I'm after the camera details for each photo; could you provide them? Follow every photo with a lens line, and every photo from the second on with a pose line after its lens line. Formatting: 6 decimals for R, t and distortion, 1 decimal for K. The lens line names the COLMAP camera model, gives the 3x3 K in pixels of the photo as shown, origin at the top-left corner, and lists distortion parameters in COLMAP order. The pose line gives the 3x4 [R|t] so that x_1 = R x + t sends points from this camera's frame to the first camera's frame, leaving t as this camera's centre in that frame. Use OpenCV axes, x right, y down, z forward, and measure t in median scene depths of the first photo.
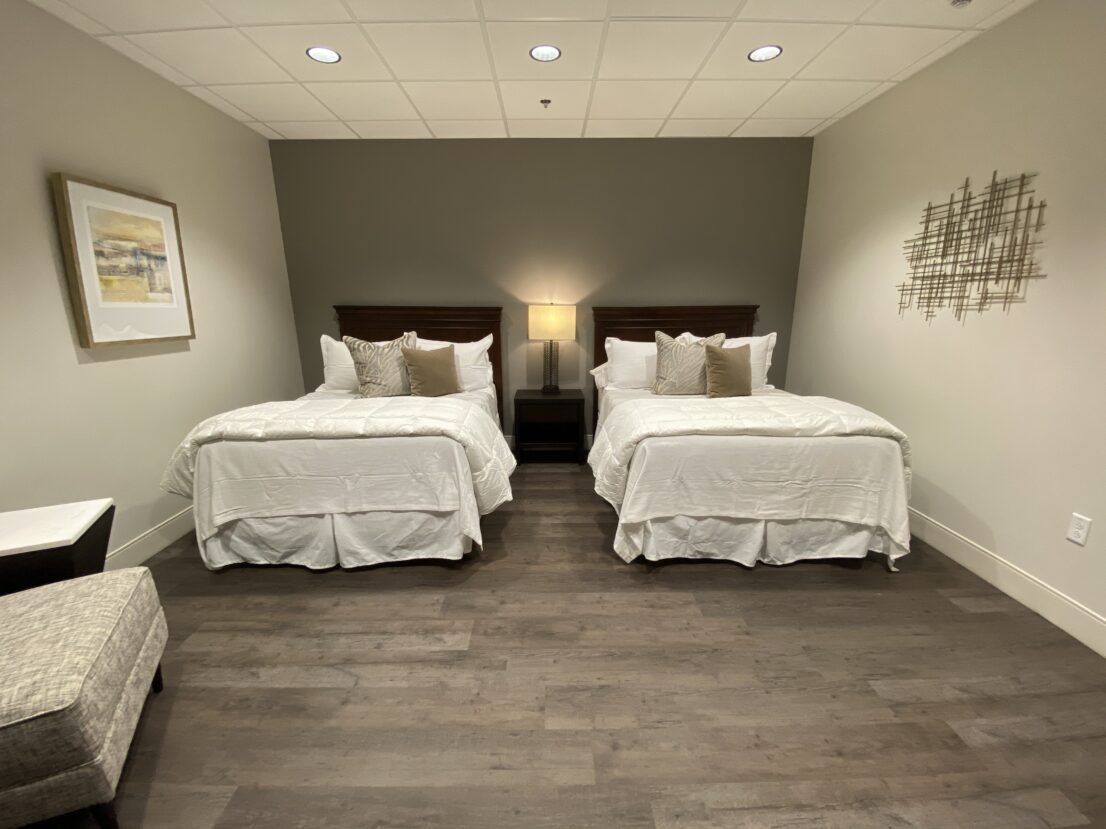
lens RADIAL K [[451.7, 0, 553.0], [0, 451.7, 414.5], [0, 0, 1]] dist [0.034658, -0.030783]
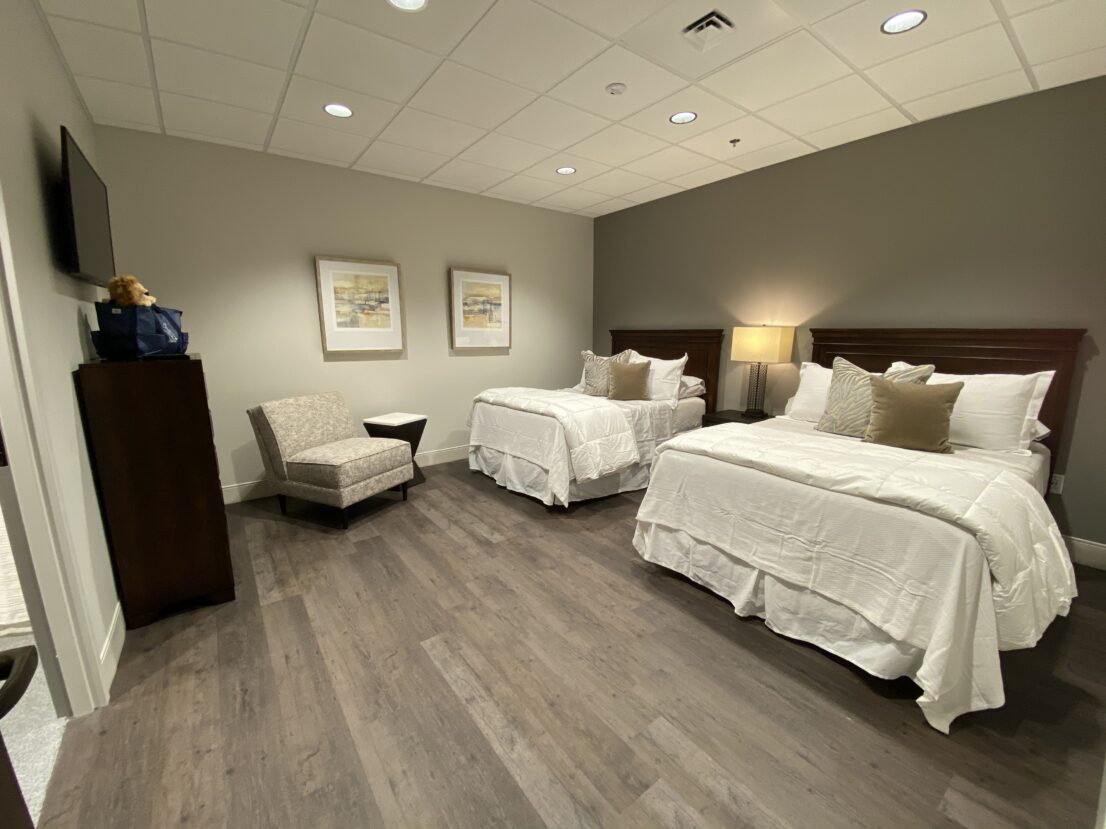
lens RADIAL K [[451.7, 0, 553.0], [0, 451.7, 414.5], [0, 0, 1]] dist [0.034658, -0.030783]
pose [[0.587615, 0.147515, -0.795580, 0.883948], [-0.187719, 0.981268, 0.043295, -0.024521], [0.787064, 0.123905, 0.604299, 0.119170]]
